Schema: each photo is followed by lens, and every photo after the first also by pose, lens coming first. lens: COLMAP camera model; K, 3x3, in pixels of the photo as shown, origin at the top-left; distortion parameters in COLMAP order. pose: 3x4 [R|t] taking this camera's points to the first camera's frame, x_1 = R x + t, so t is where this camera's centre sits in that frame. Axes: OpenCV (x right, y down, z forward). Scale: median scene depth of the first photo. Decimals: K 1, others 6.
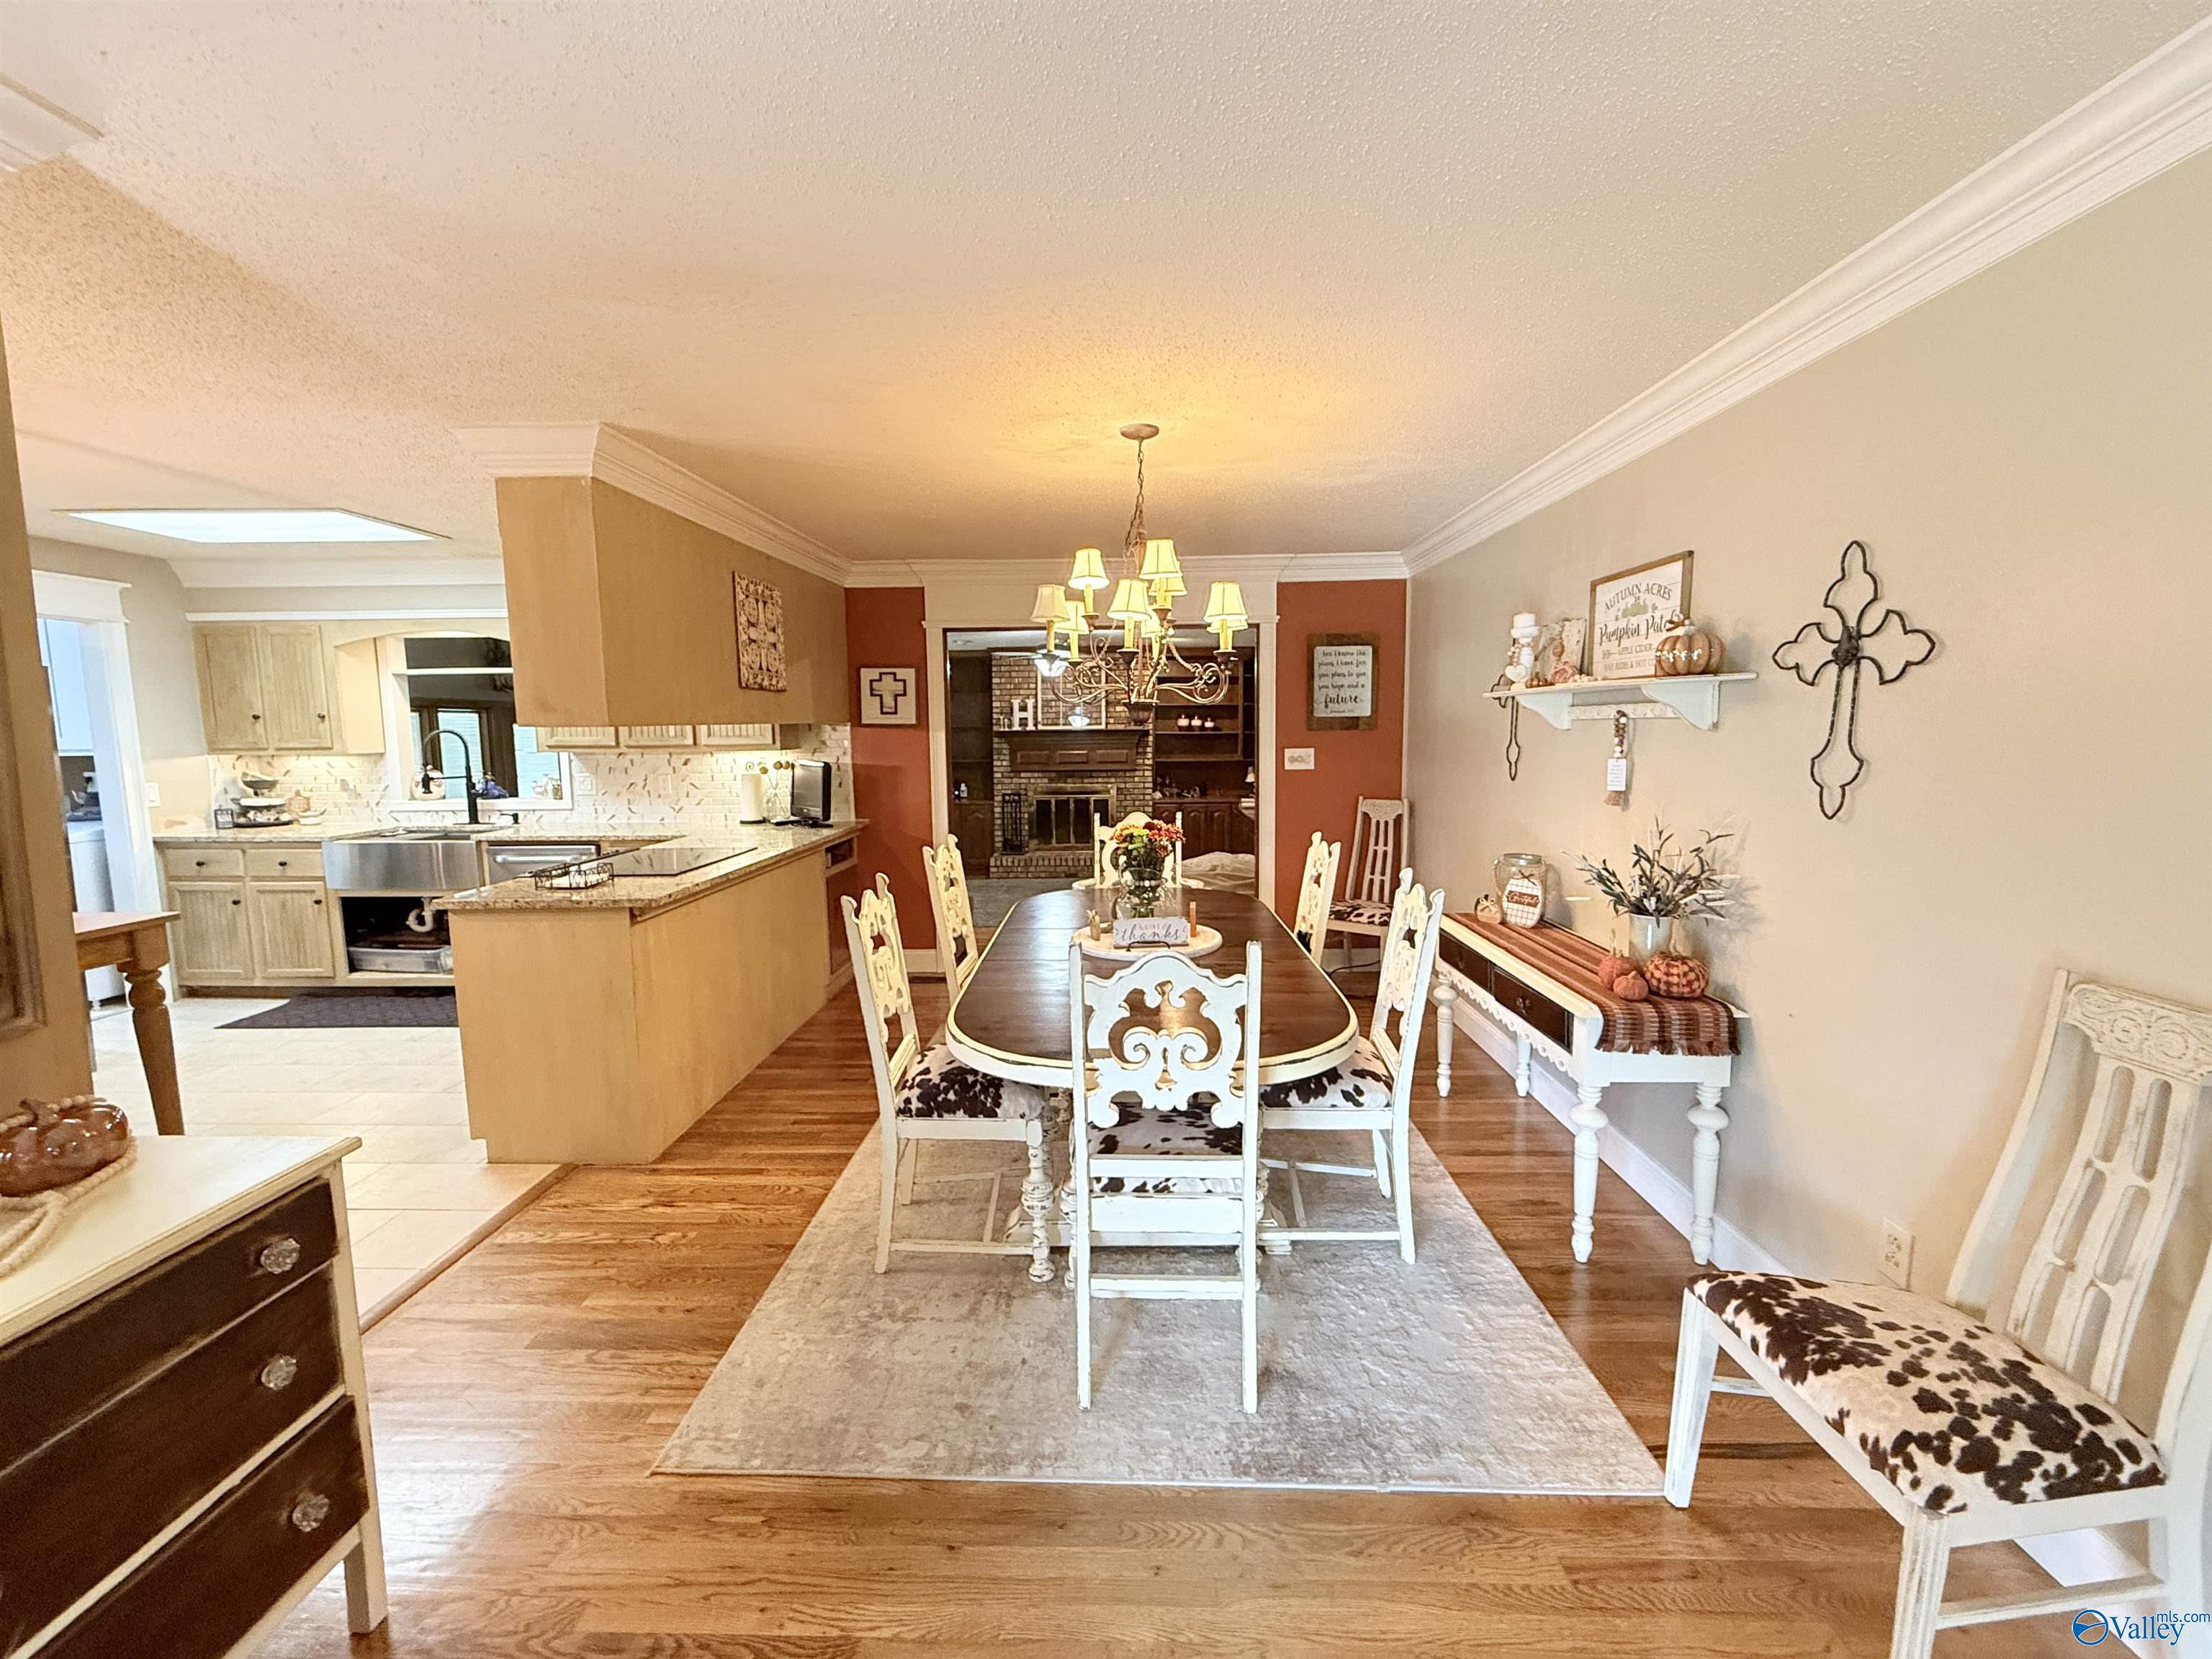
lens RADIAL K [[918.2, 0, 1106.8], [0, 918.2, 830.6], [0, 0, 1]] dist [0.001159, -0.000390]
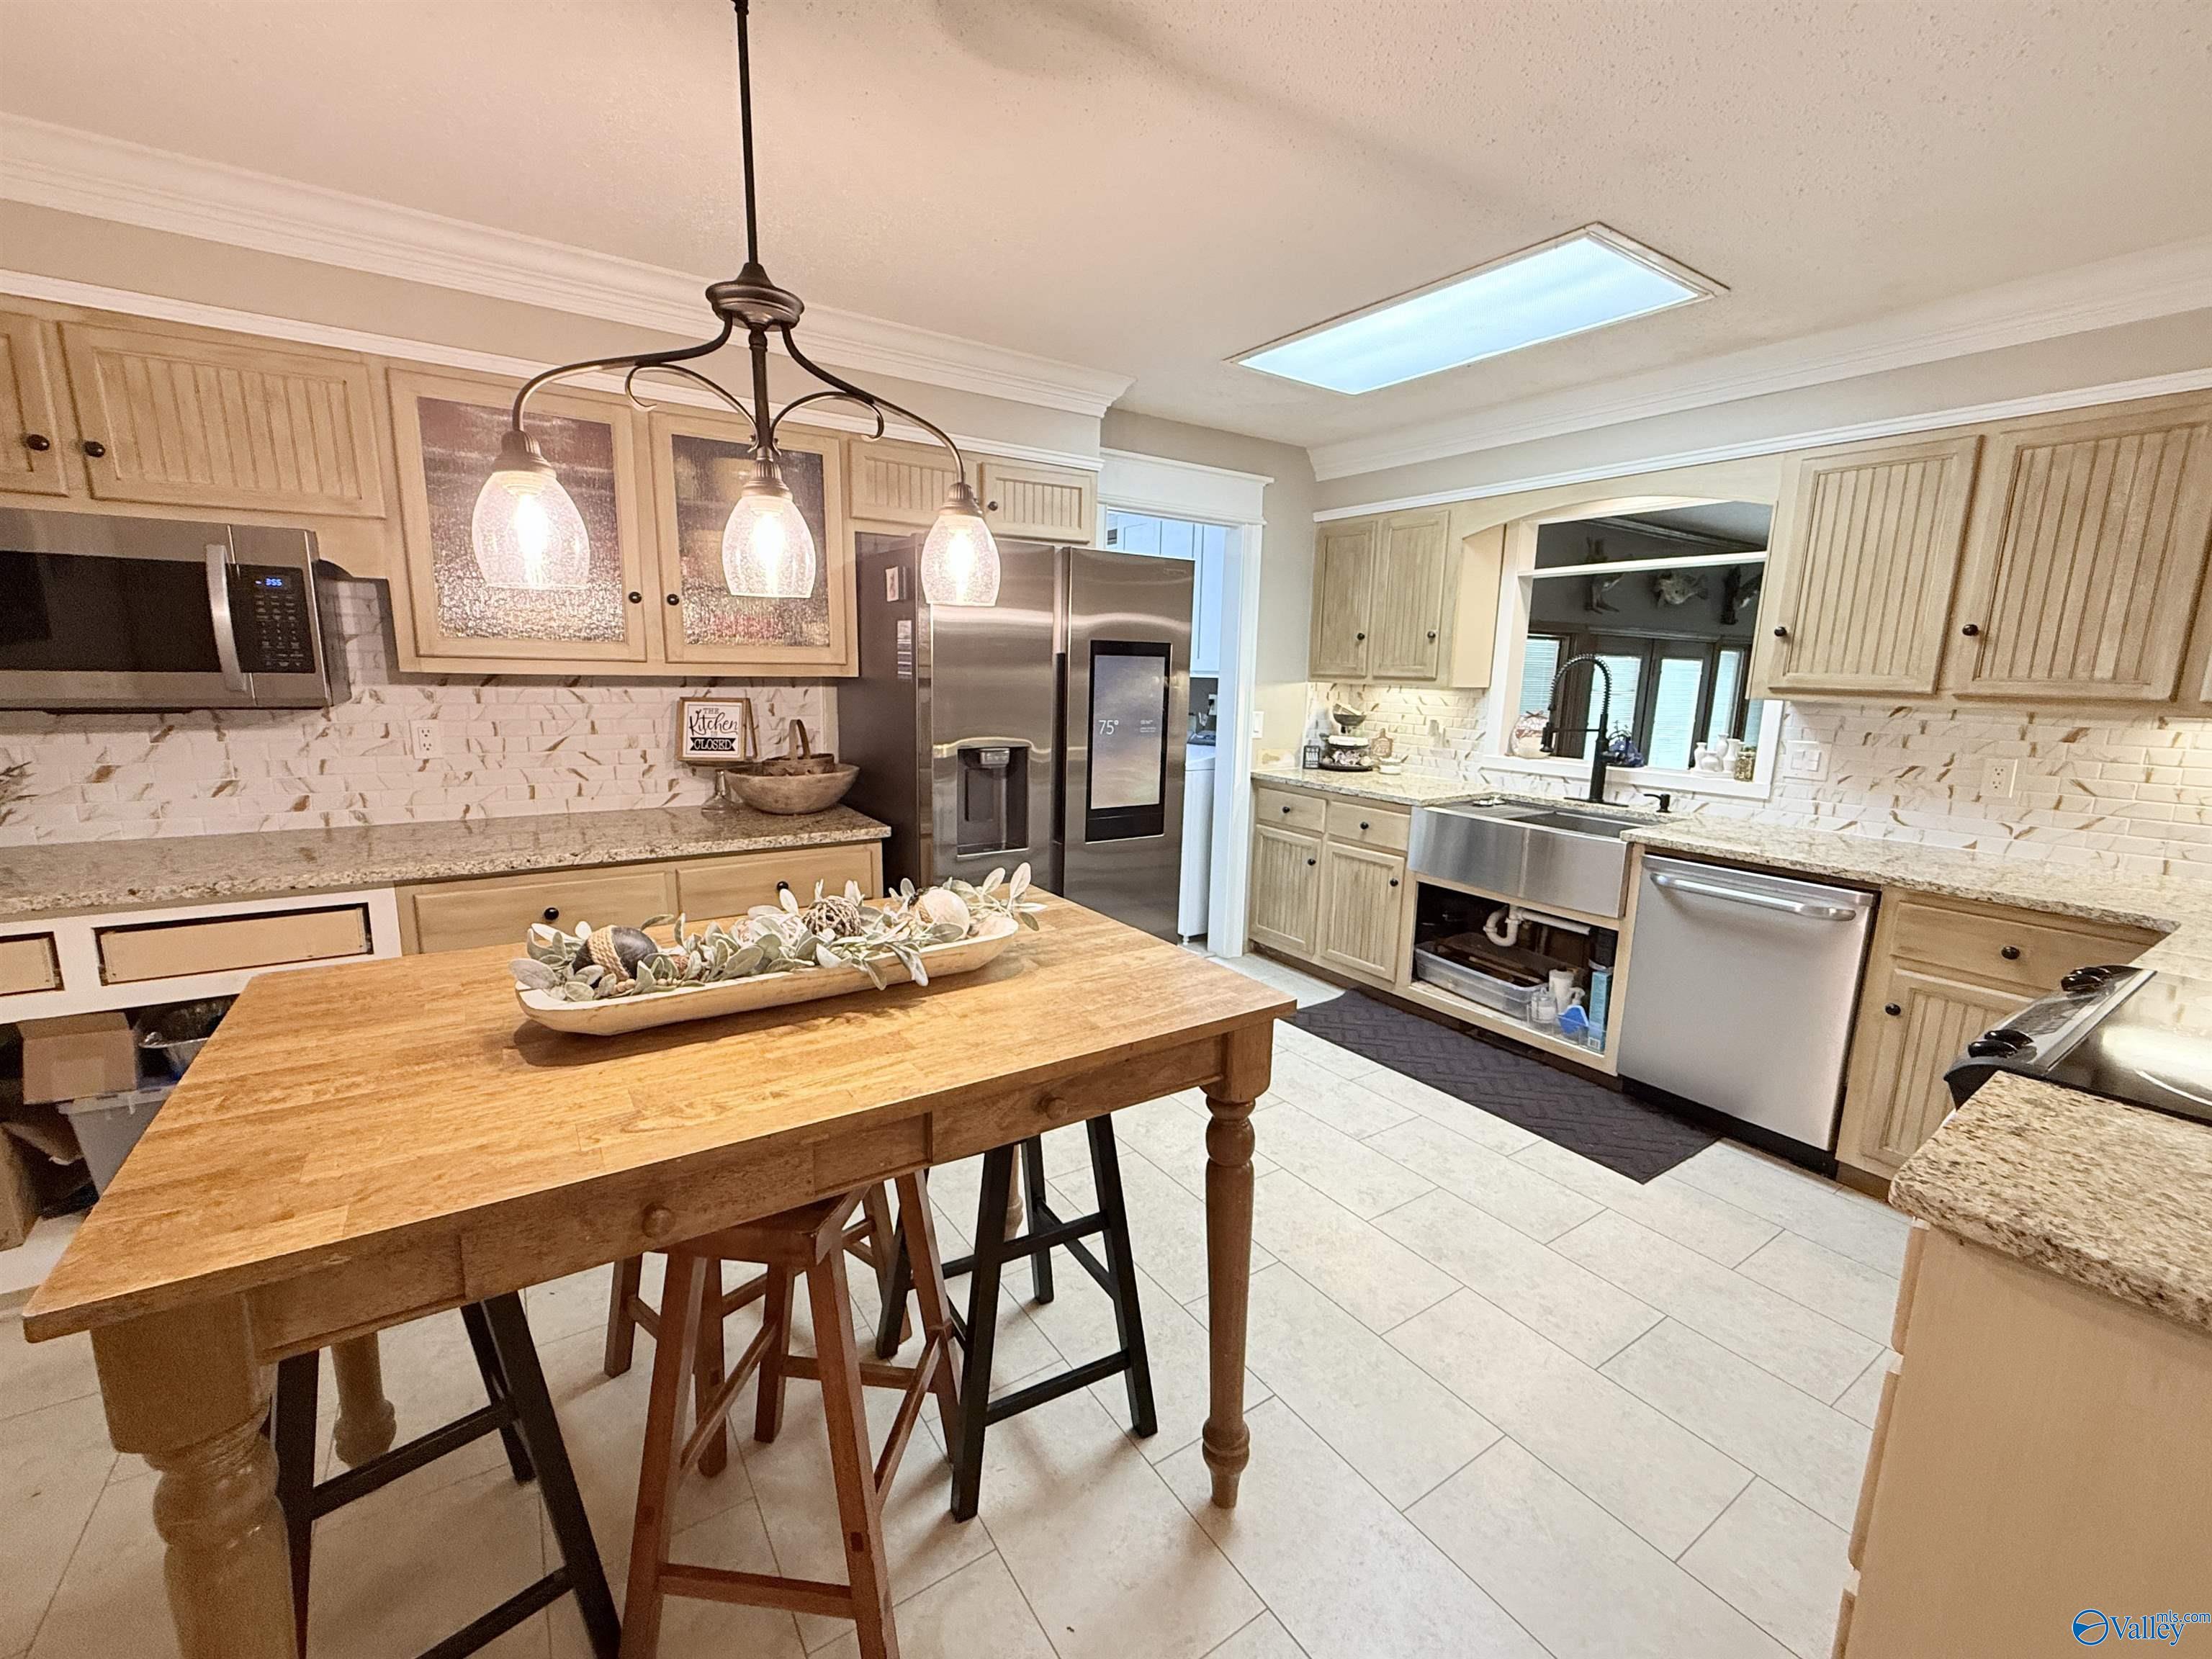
lens RADIAL K [[918.2, 0, 1109.0], [0, 918.2, 833.6], [0, 0, 1]] dist [0.001159, -0.000390]
pose [[0.582597, 0.169050, -0.794986, -0.399614], [-0.116262, 0.985405, 0.124340, -0.028985], [0.804403, 0.019986, 0.593748, 0.360587]]
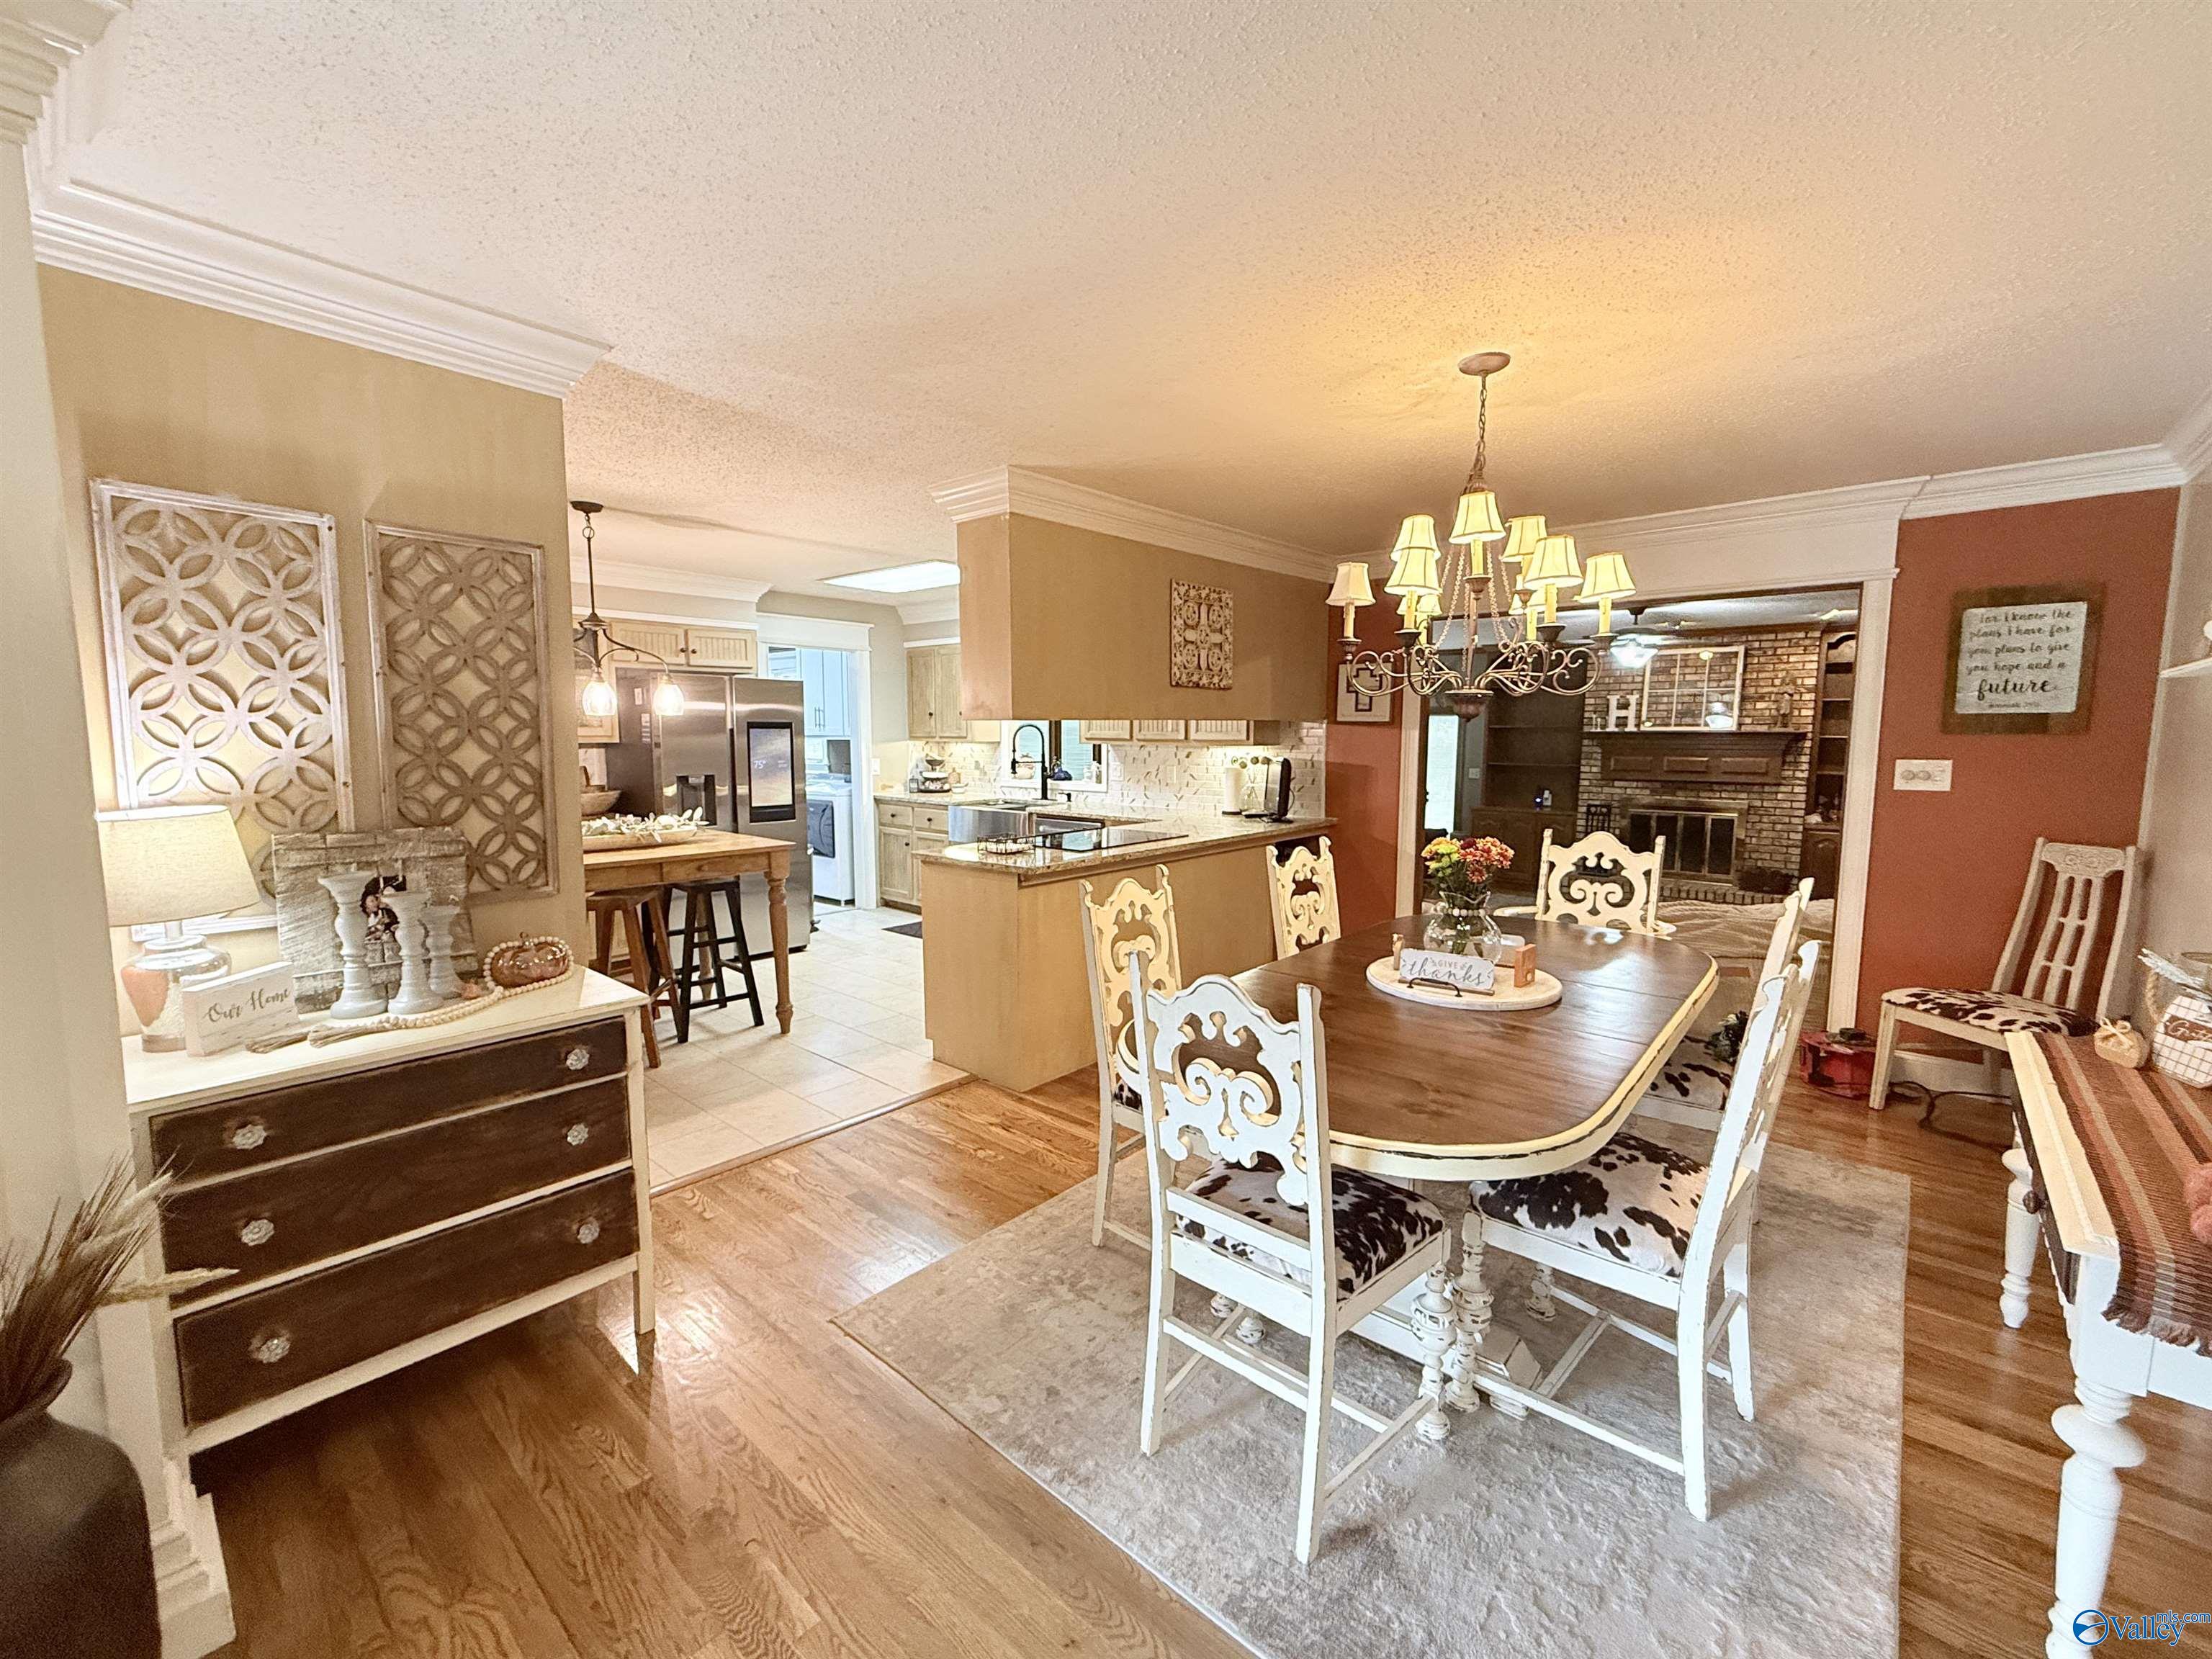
lens RADIAL K [[918.2, 0, 1110.9], [0, 918.2, 830.7], [0, 0, 1]] dist [0.001159, -0.000390]
pose [[0.772060, 0.079840, -0.630515, 0.191201], [-0.079908, 0.996400, 0.028324, -0.008574], [0.630506, 0.028515, 0.775660, 0.094679]]
